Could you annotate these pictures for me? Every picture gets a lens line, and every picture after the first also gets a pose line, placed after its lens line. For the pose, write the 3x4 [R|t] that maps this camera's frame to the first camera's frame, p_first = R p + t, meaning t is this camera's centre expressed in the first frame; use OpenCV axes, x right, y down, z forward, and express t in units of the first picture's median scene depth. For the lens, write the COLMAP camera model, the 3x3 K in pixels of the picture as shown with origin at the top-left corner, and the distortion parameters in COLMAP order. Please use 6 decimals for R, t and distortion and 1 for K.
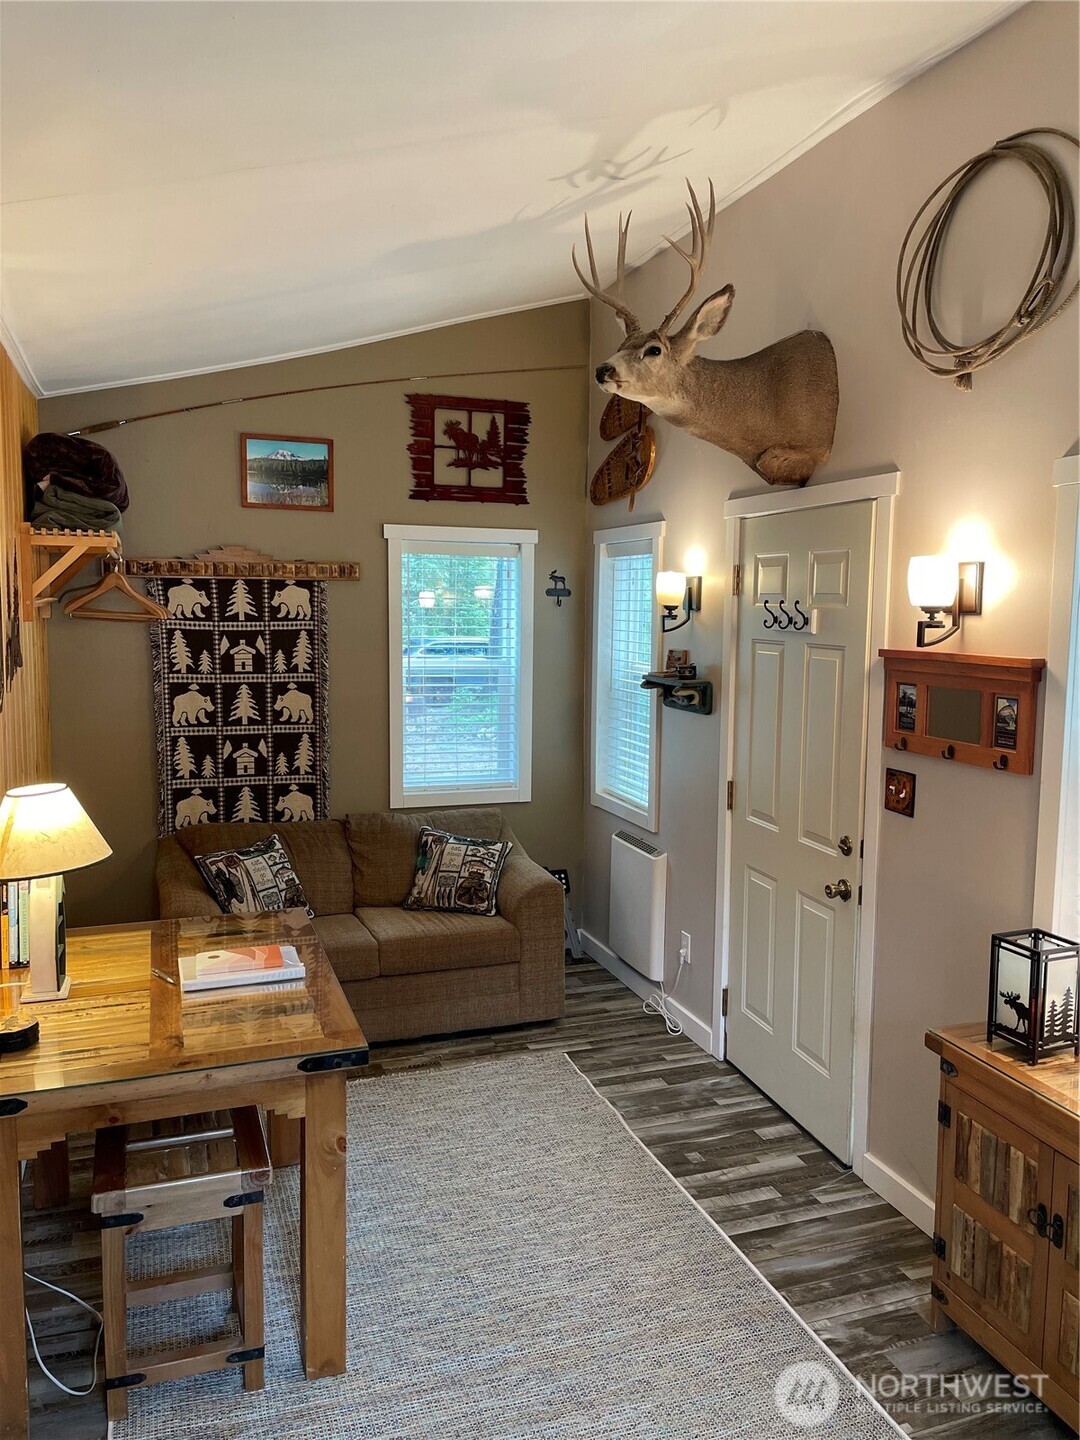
lens RADIAL K [[1086.4, 0, 550.1], [0, 1086.4, 717.2], [0, 0, 1]] dist [0.106617, -0.146348]
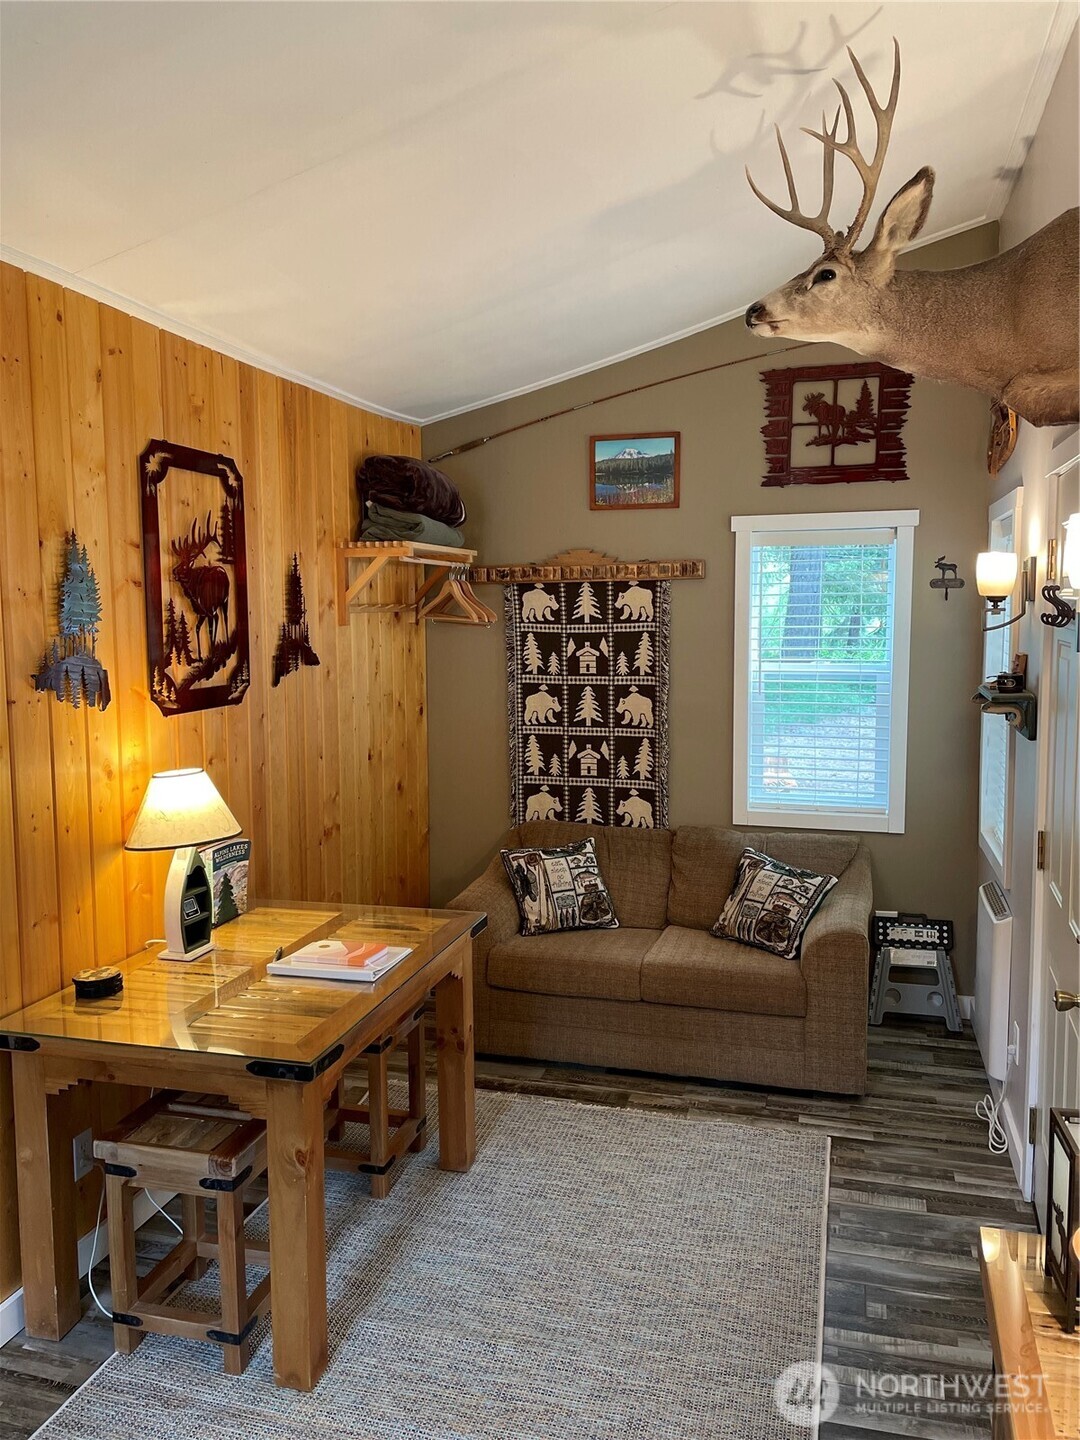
lens RADIAL K [[1086.4, 0, 550.1], [0, 1086.4, 717.2], [0, 0, 1]] dist [0.106617, -0.146348]
pose [[0.816017, 0.041712, -0.576520, 0.278189], [-0.042934, 0.999012, 0.011510, -0.011780], [0.576431, 0.015360, 0.817002, 0.167117]]
